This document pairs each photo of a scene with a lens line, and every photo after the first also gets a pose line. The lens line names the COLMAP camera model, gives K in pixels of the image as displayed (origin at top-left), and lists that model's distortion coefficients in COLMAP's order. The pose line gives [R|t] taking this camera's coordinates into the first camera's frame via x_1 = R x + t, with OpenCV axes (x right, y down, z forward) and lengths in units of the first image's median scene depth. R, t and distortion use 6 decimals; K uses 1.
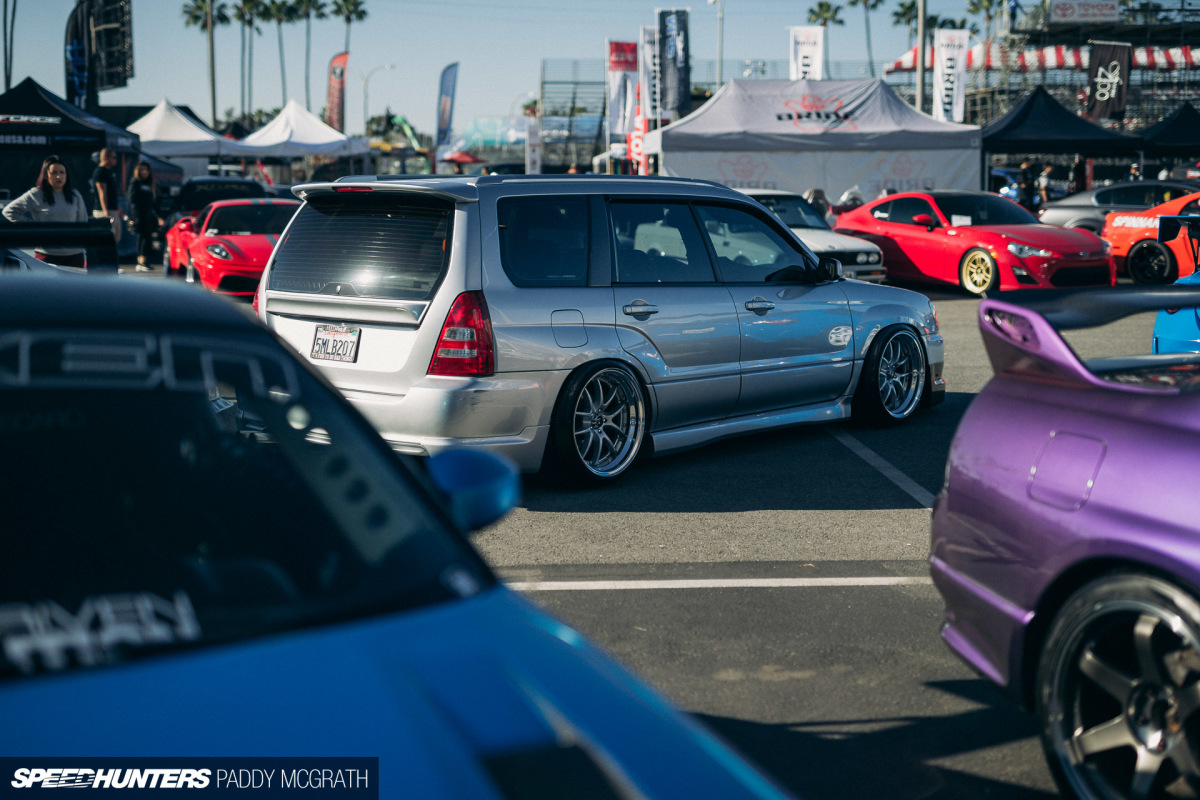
lens RADIAL K [[1662.6, 0, 601.5], [0, 1662.6, 399.3], [0, 0, 1]] dist [0.014724, 0.000000]
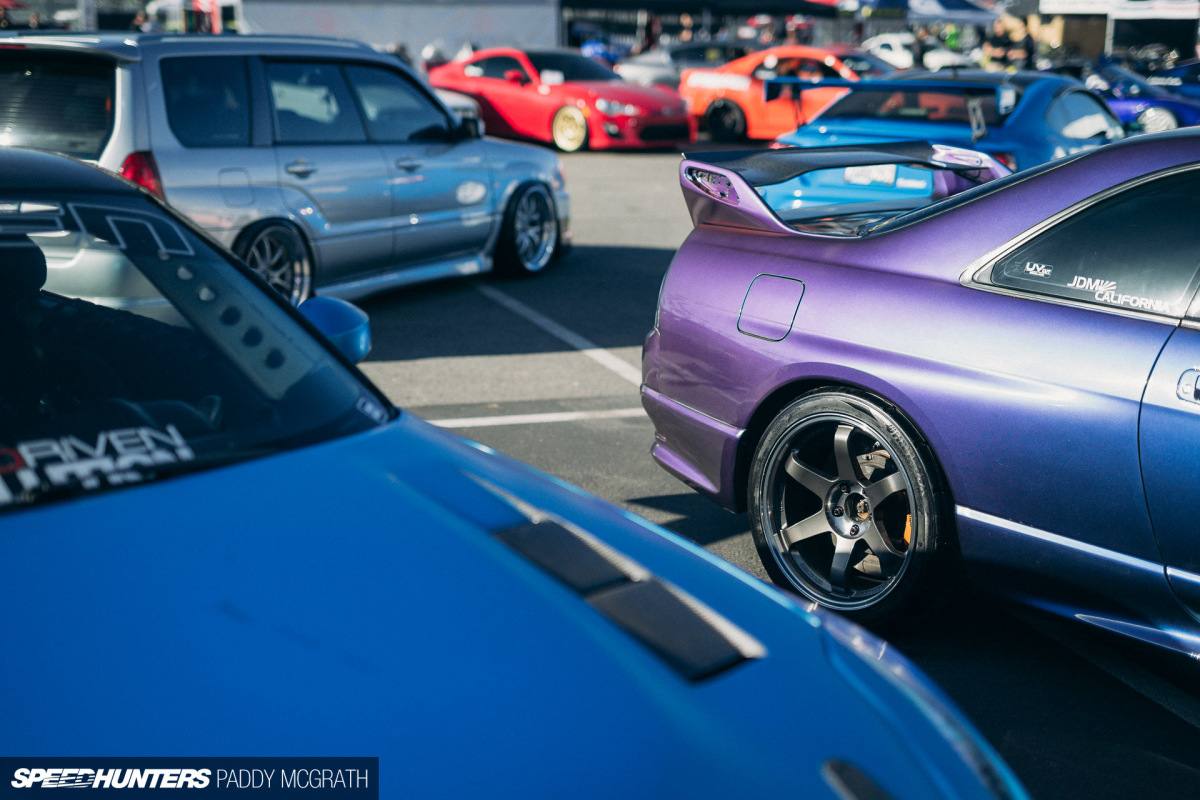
lens RADIAL K [[1662.6, 0, 599.8], [0, 1662.6, 402.7], [0, 0, 1]] dist [0.014724, 0.000000]
pose [[0.967058, -0.042649, 0.250956, -0.080133], [0.020331, 0.995656, 0.090864, 0.000465], [-0.253741, -0.082768, 0.963724, -0.063220]]
